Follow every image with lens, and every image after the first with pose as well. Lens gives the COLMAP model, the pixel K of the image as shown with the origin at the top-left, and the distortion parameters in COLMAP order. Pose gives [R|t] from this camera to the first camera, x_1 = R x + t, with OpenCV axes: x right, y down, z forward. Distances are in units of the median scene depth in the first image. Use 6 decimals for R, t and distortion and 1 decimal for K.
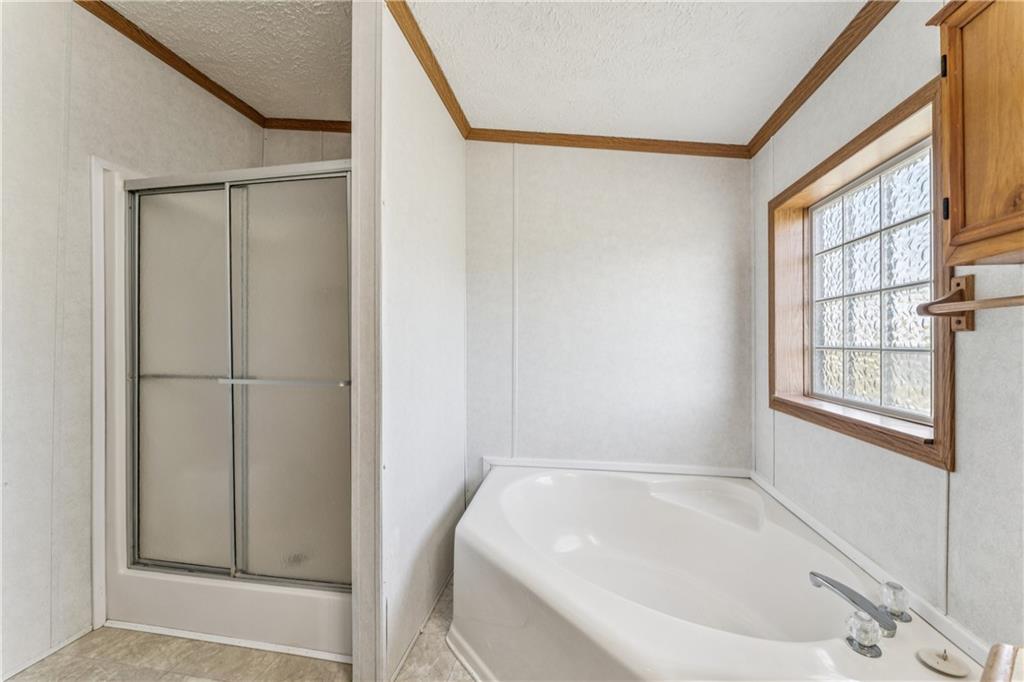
lens RADIAL K [[408.6, 0, 510.2], [0, 408.6, 338.8], [0, 0, 1]] dist [0.000424, 0.000262]
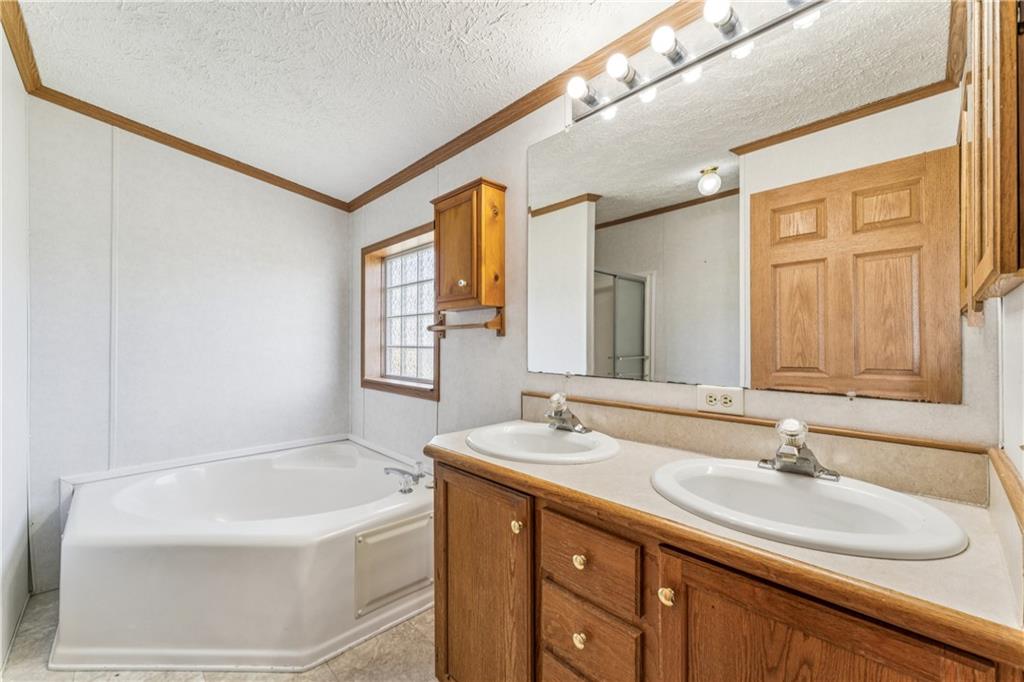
lens RADIAL K [[408.6, 0, 510.2], [0, 408.6, 338.8], [0, 0, 1]] dist [0.000424, 0.000262]
pose [[0.593477, 0.005703, 0.804831, -0.277981], [-0.006940, 0.999974, -0.001968, -0.008947], [-0.804821, -0.004418, 0.593501, -0.366355]]
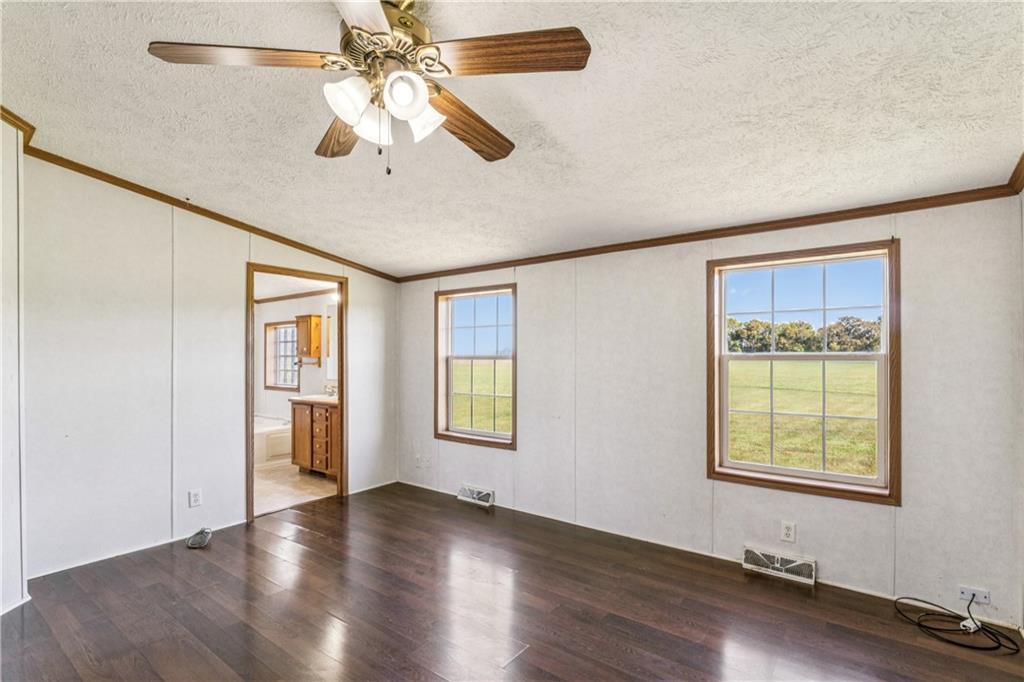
lens RADIAL K [[479.8, 0, 514.3], [0, 479.8, 354.9], [0, 0, 1]] dist [0.001227, 0.000088]
pose [[0.454448, 0.007507, 0.890742, -2.033820], [-0.008216, 0.999957, -0.004235, -0.109612], [-0.890735, -0.005394, 0.454490, -2.722429]]
